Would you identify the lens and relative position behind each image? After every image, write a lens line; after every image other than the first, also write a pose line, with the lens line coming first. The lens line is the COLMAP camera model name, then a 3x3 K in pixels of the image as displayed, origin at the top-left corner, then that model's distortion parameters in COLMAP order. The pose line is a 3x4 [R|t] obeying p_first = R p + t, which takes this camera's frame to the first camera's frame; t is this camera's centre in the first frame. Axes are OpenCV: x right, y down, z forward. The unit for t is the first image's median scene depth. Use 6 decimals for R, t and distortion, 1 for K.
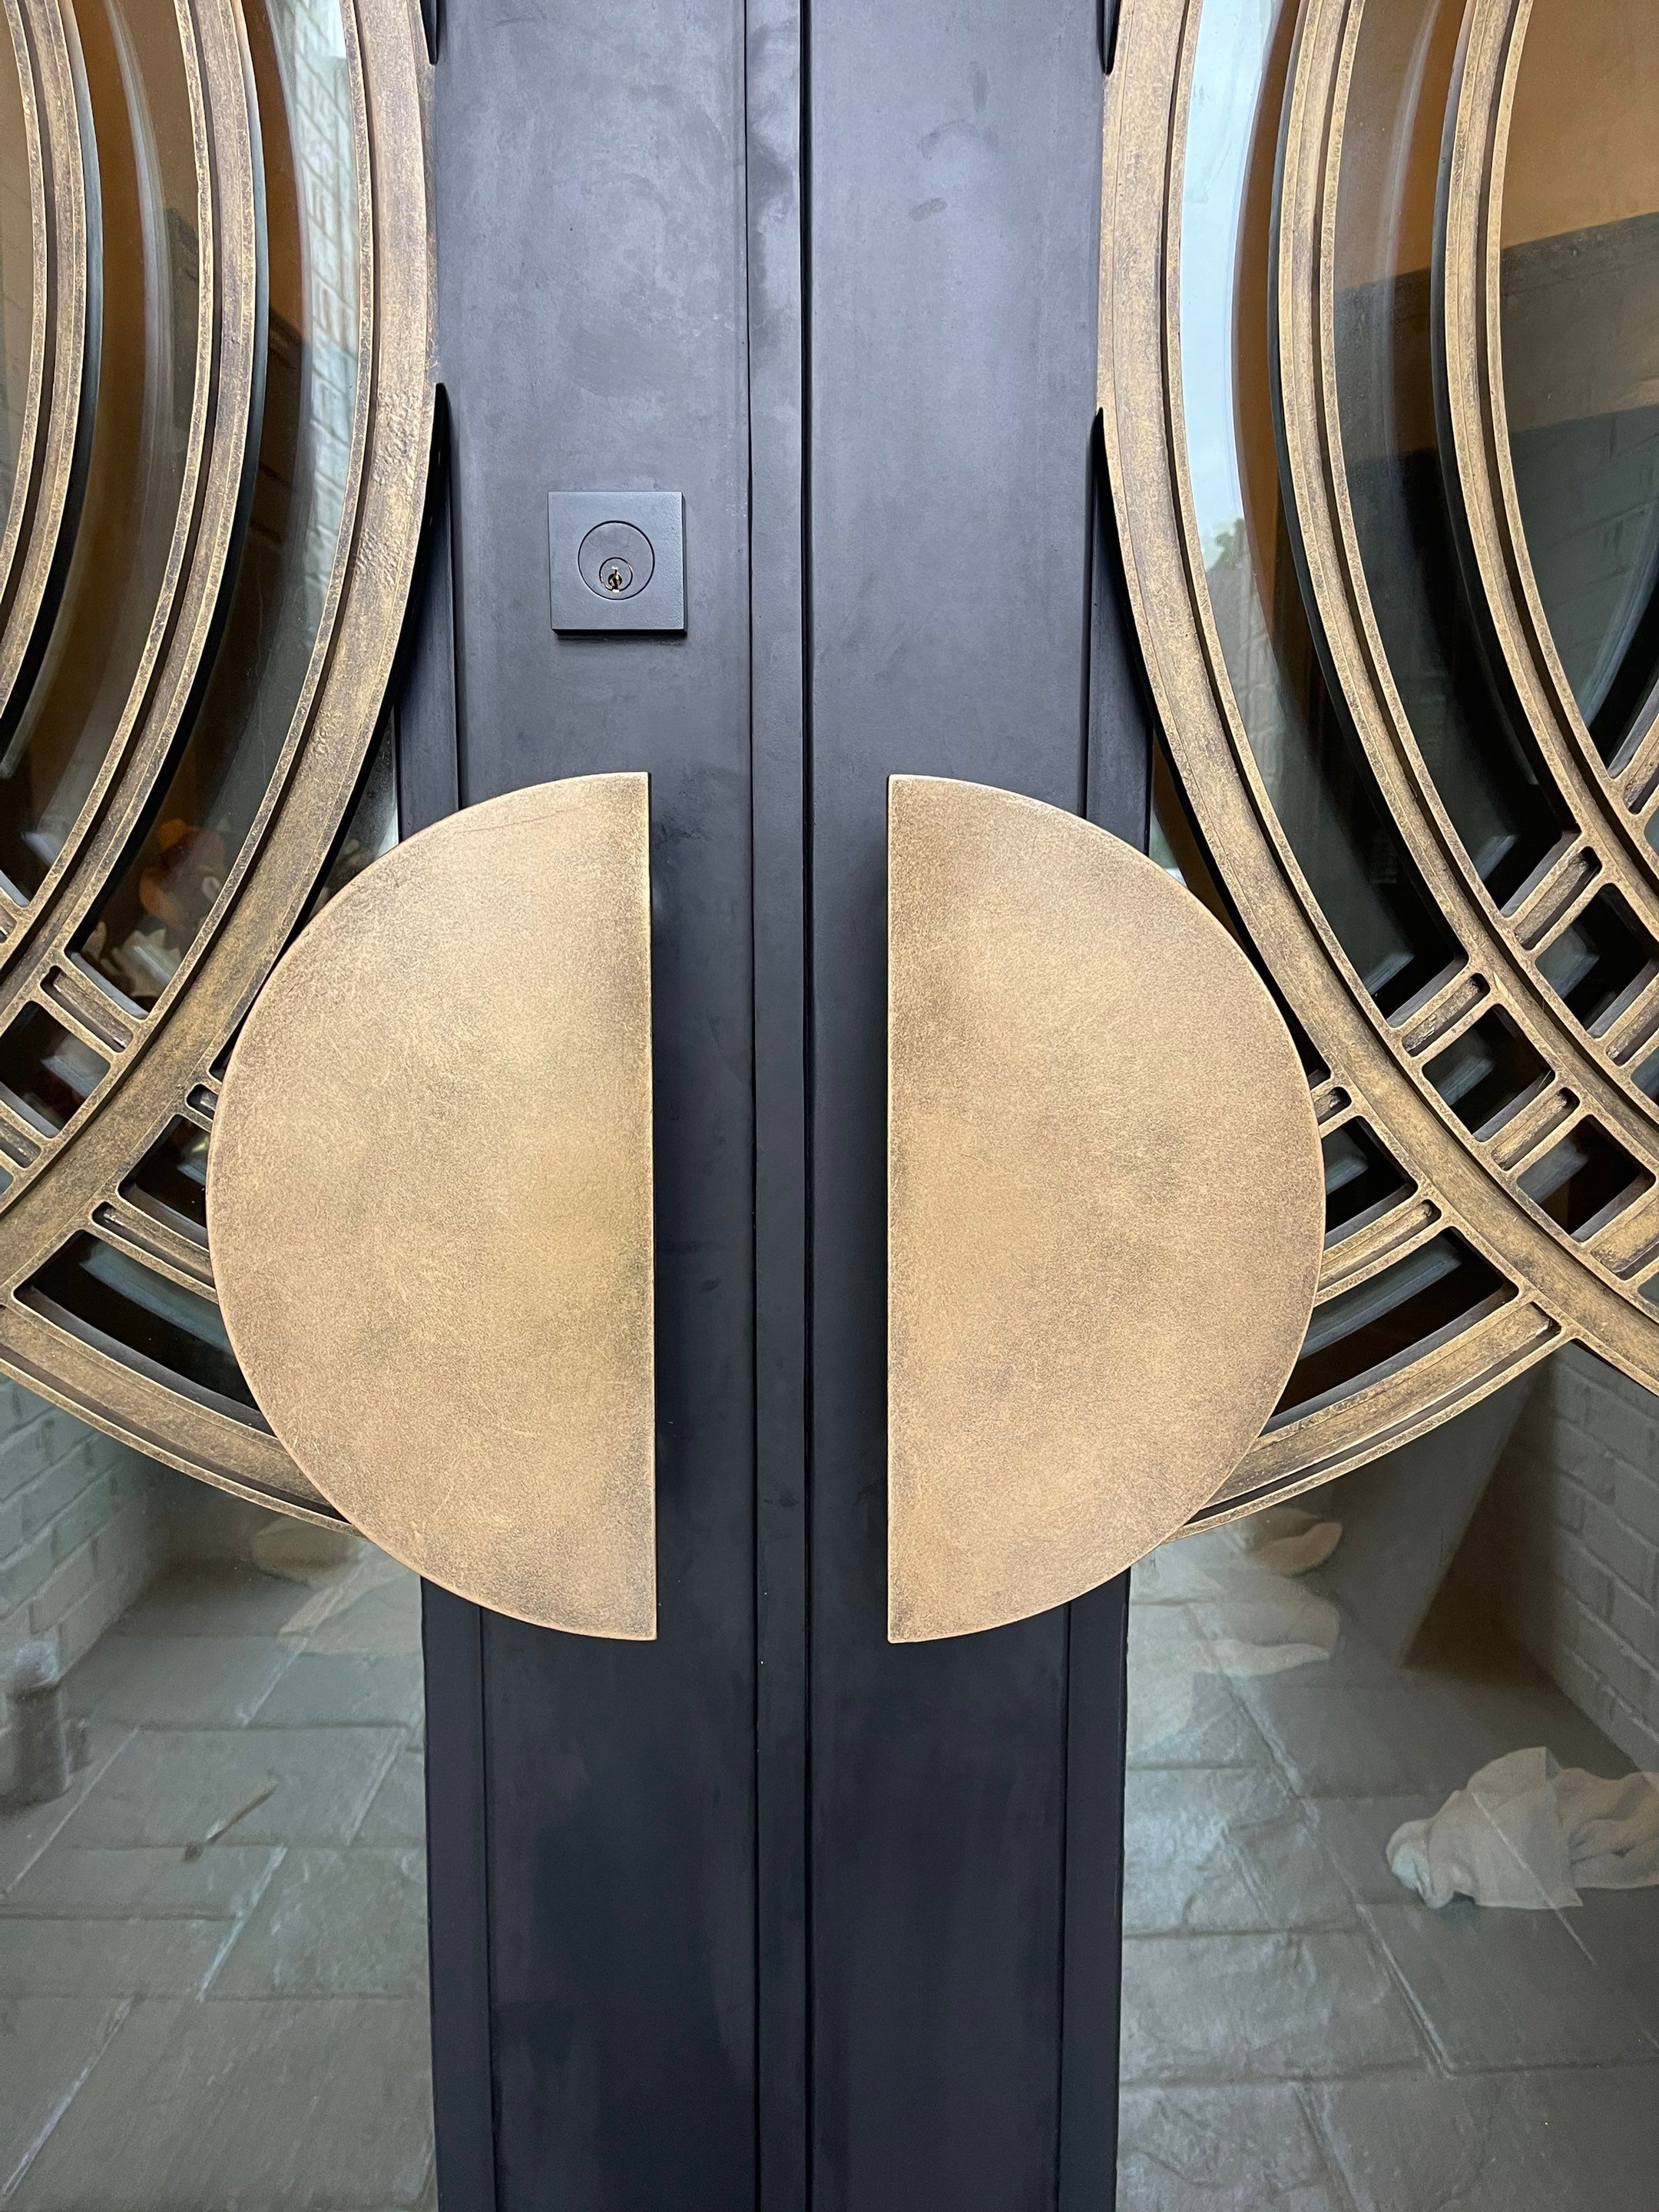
lens RADIAL K [[1858.2, 0, 983.7], [0, 1858.2, 983.0], [0, 0, 1]] dist [0.059955, 0.000567]
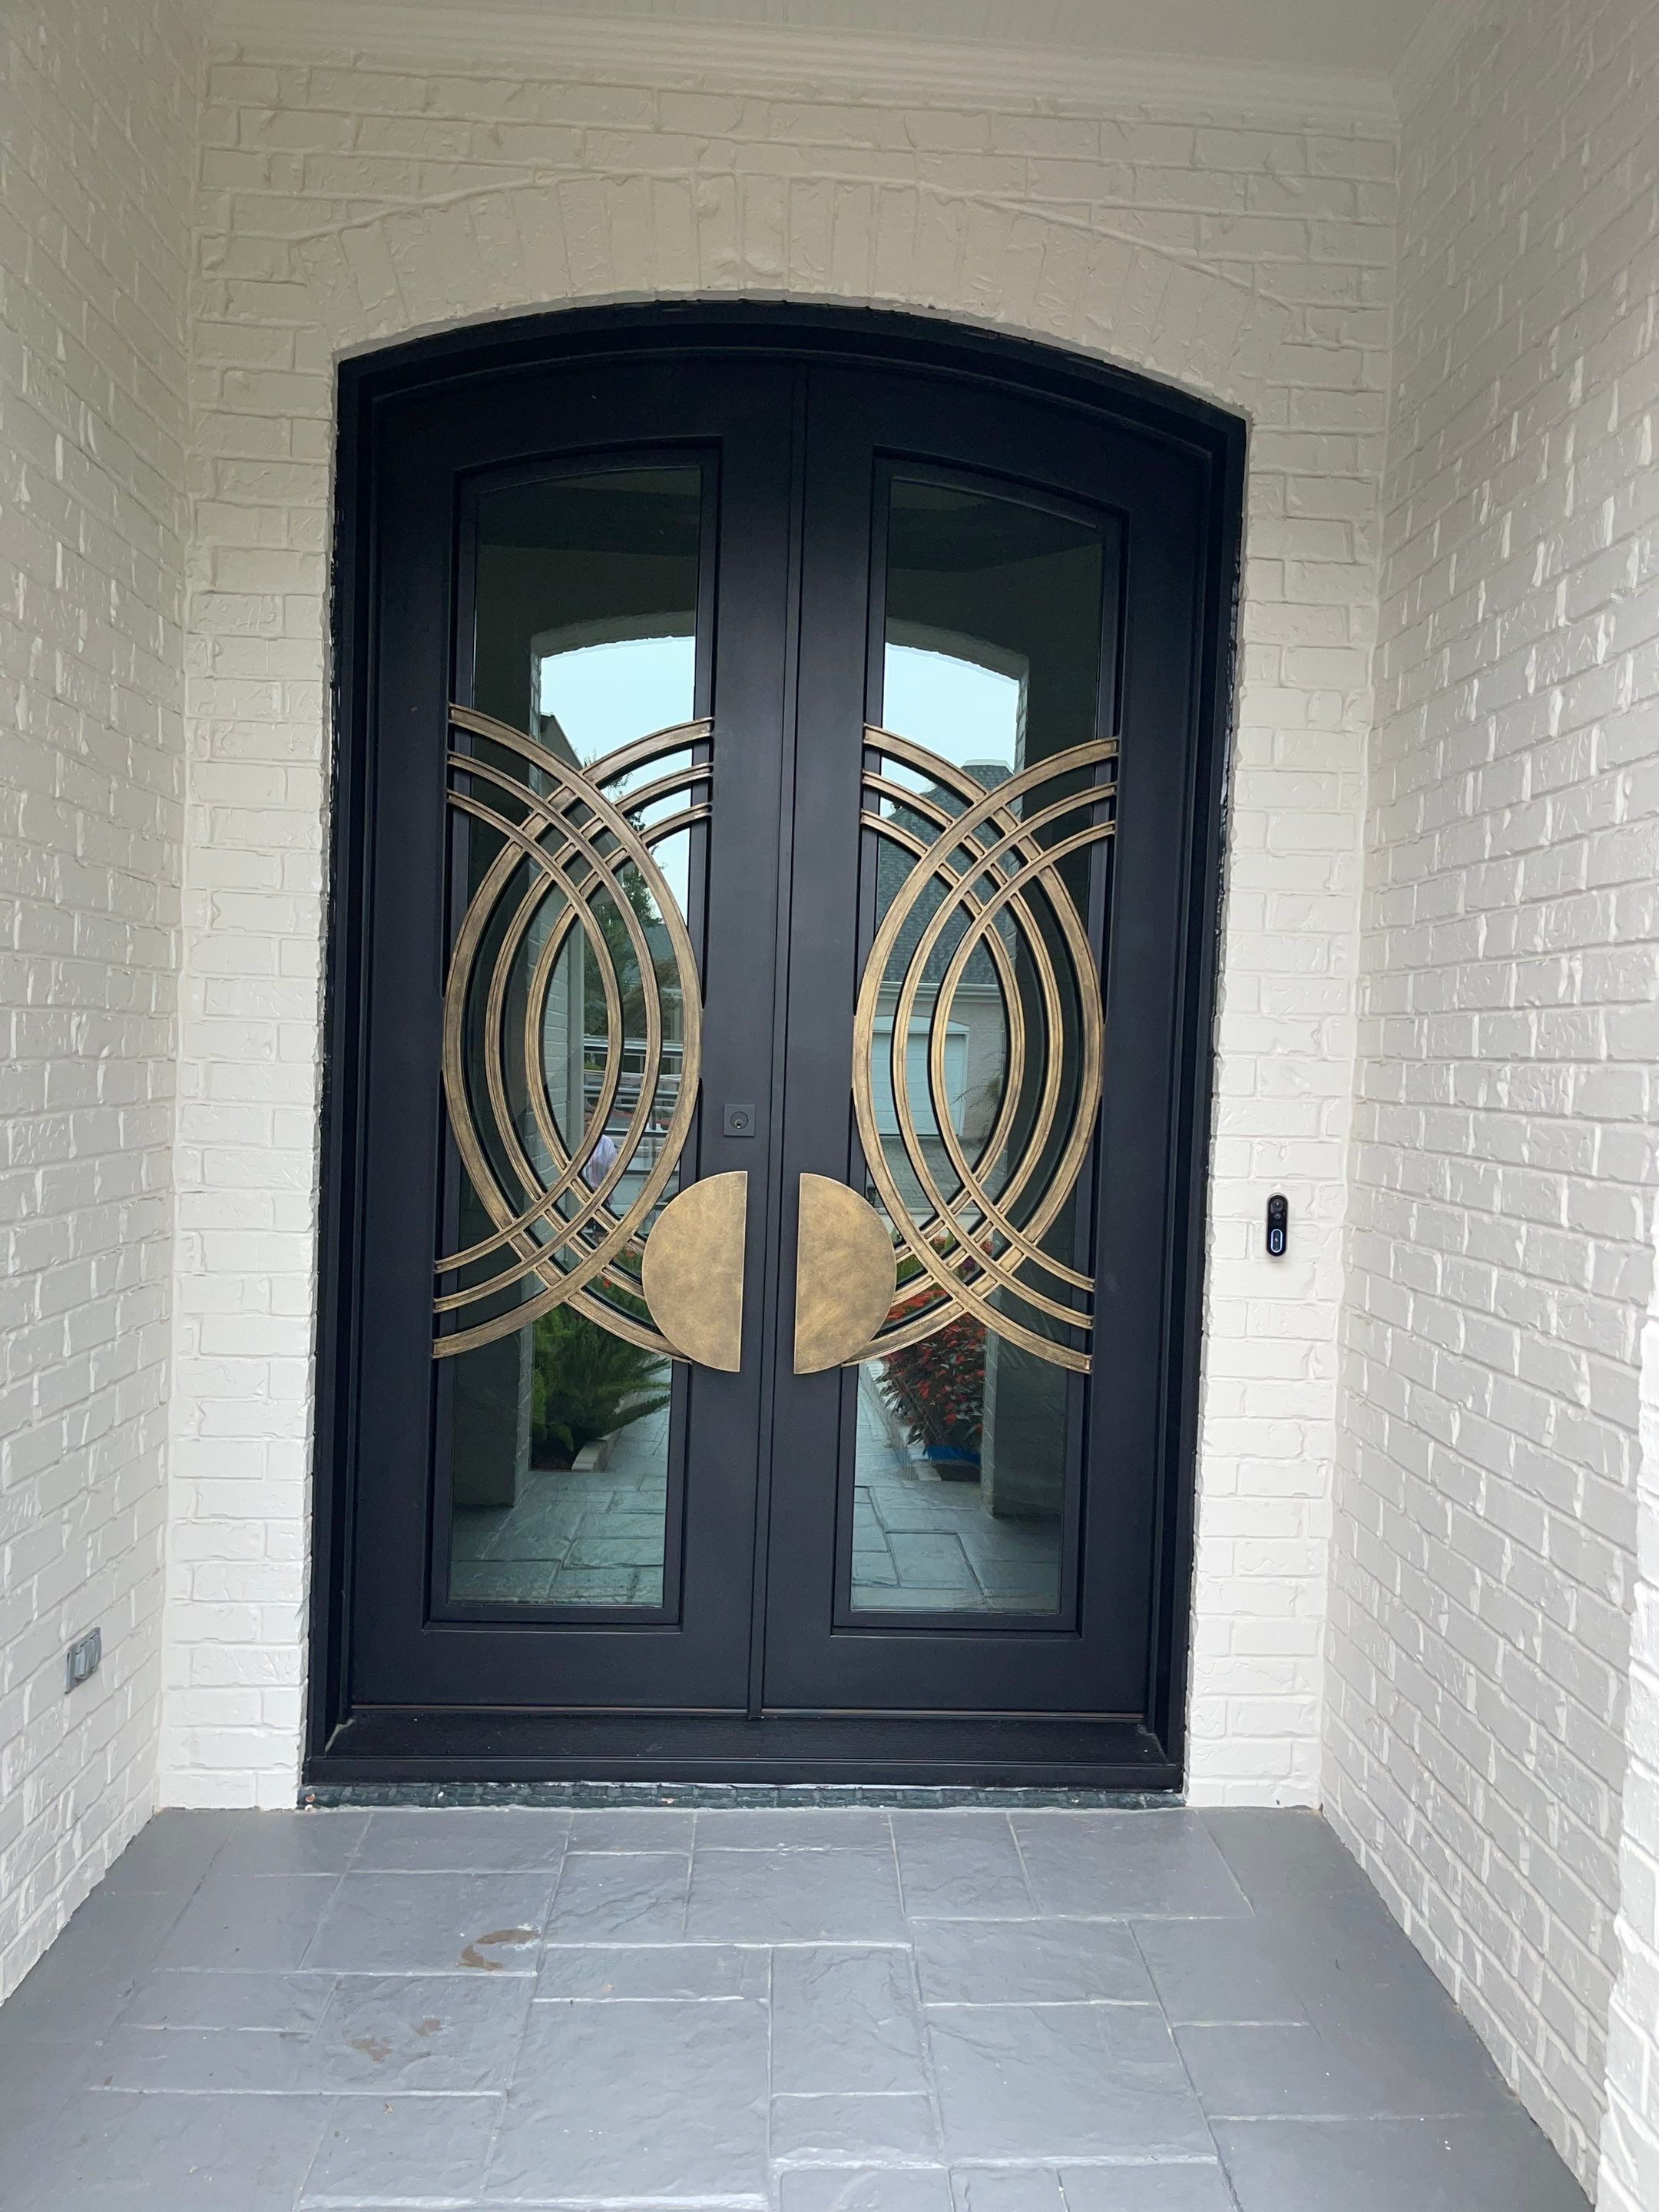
lens RADIAL K [[1763.3, 0, 882.8], [0, 1763.3, 1137.9], [0, 0, 1]] dist [0.050396, -0.024586]
pose [[0.999313, 0.031662, -0.019275, 0.217436], [-0.032240, 0.999016, -0.030449, -0.069650], [0.018292, 0.031049, 0.999350, -3.099166]]
